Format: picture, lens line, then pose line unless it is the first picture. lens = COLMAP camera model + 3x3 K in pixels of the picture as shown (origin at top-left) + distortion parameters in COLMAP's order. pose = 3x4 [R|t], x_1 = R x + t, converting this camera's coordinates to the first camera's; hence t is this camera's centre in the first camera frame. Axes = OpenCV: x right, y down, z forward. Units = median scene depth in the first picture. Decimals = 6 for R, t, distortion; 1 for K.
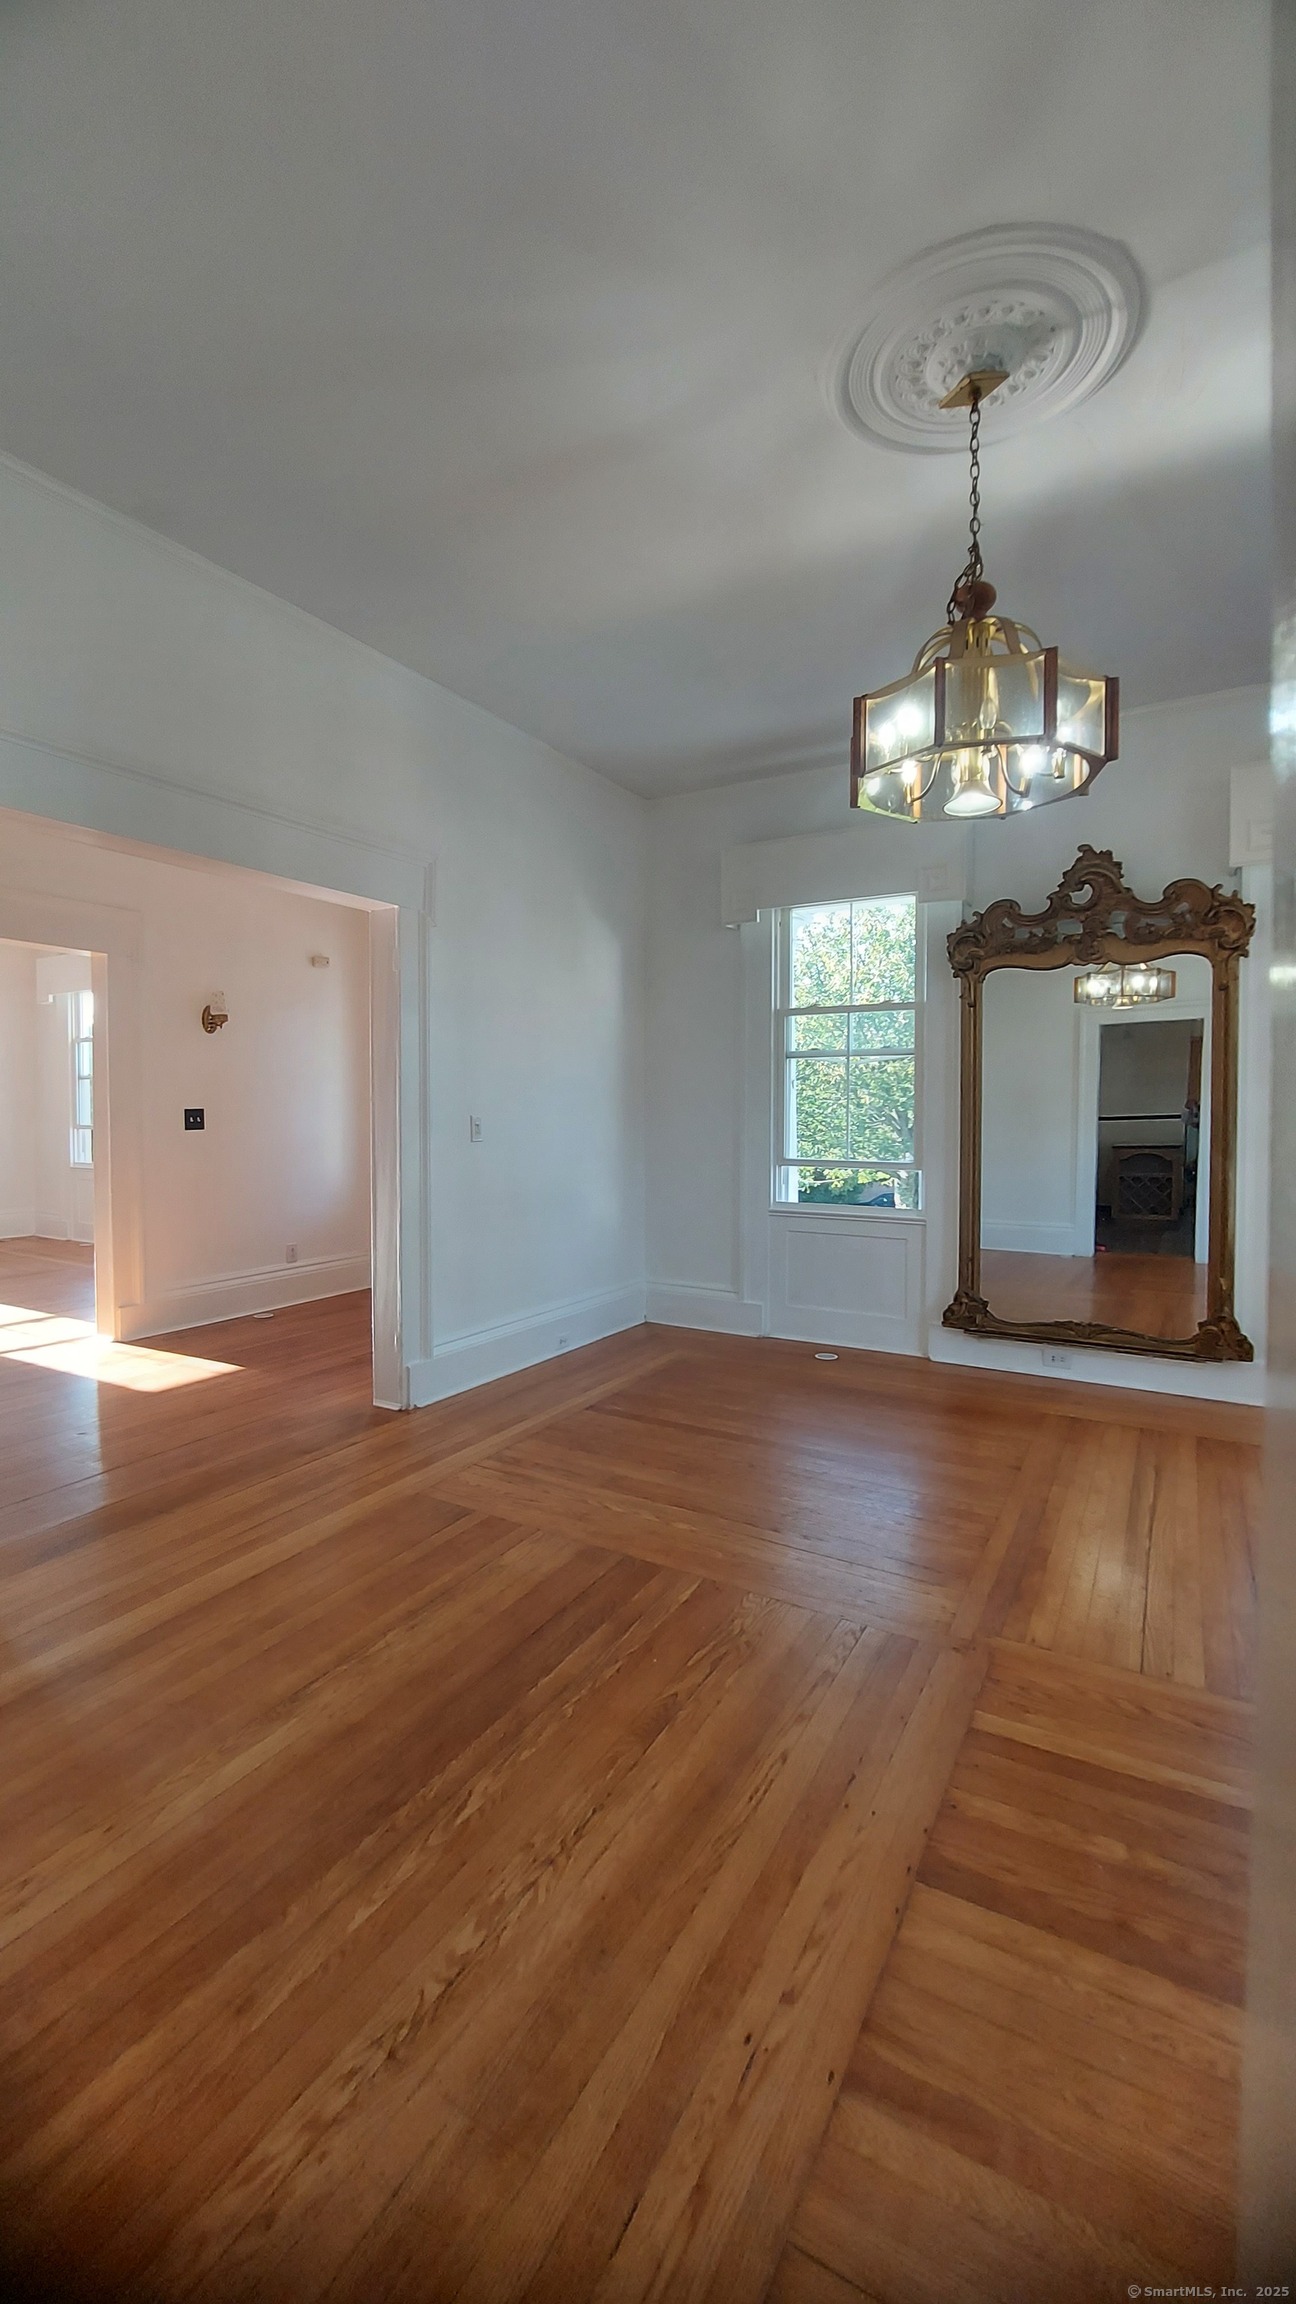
lens RADIAL K [[914.3, 0, 639.7], [0, 914.3, 1127.3], [0, 0, 1]] dist [-0.024368, 0.000016]
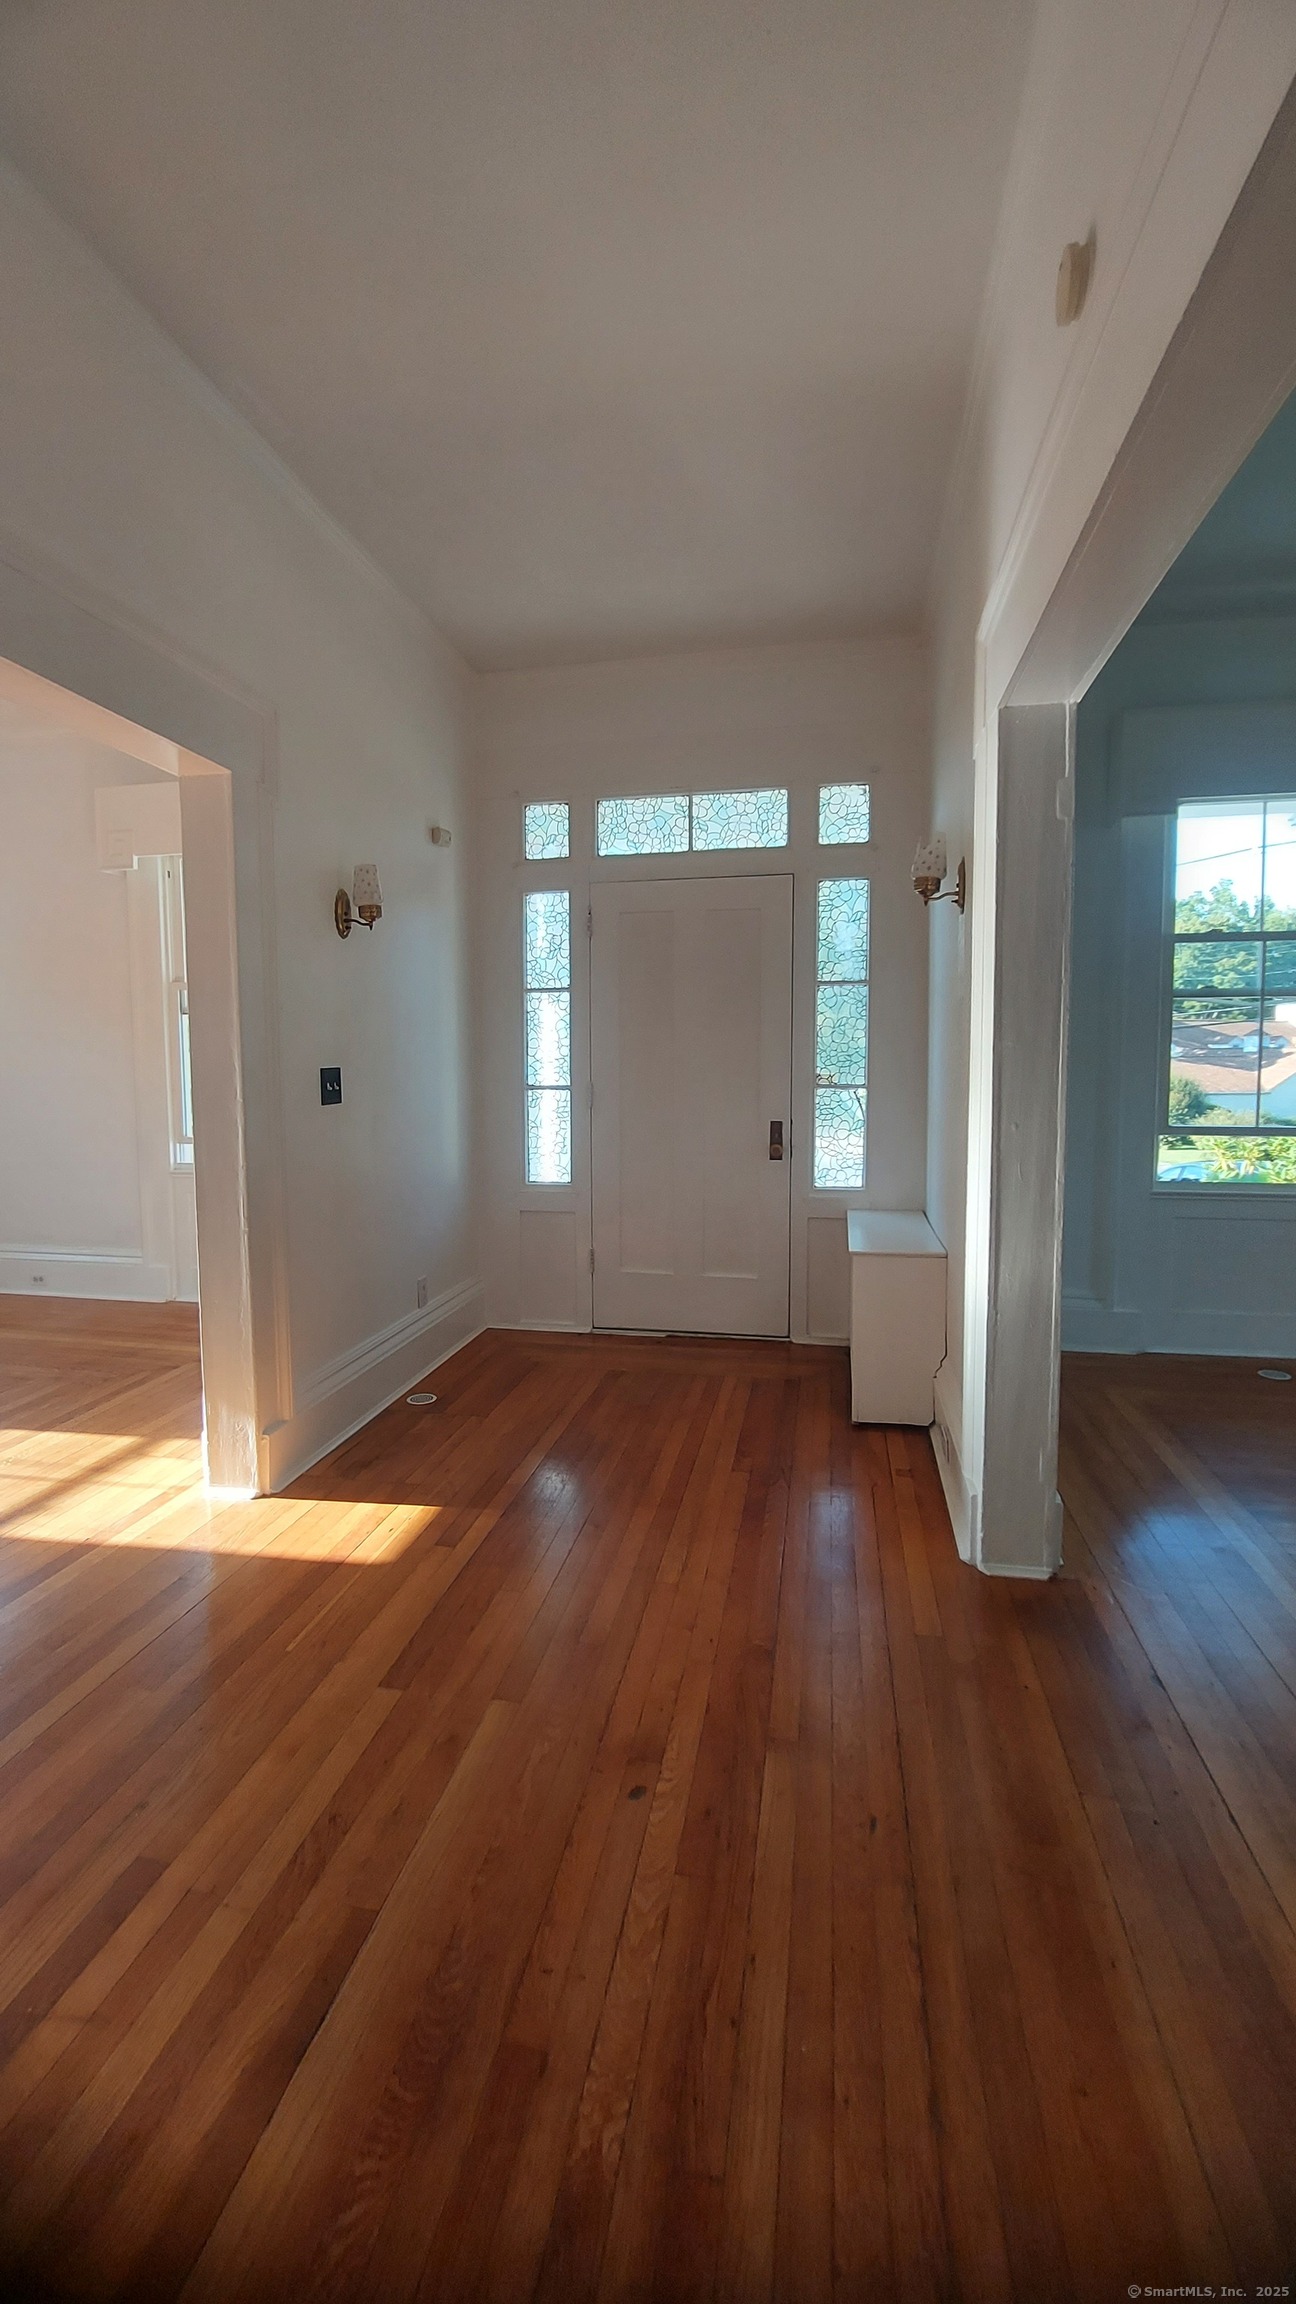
lens RADIAL K [[918.6, 0, 644.0], [0, 918.6, 1131.2], [0, 0, 1]] dist [-0.023053, 0.000473]
pose [[0.945426, -0.029675, 0.324483, -0.654905], [0.012059, 0.998349, 0.056167, -0.014177], [-0.325614, -0.049188, 0.944222, 0.507784]]
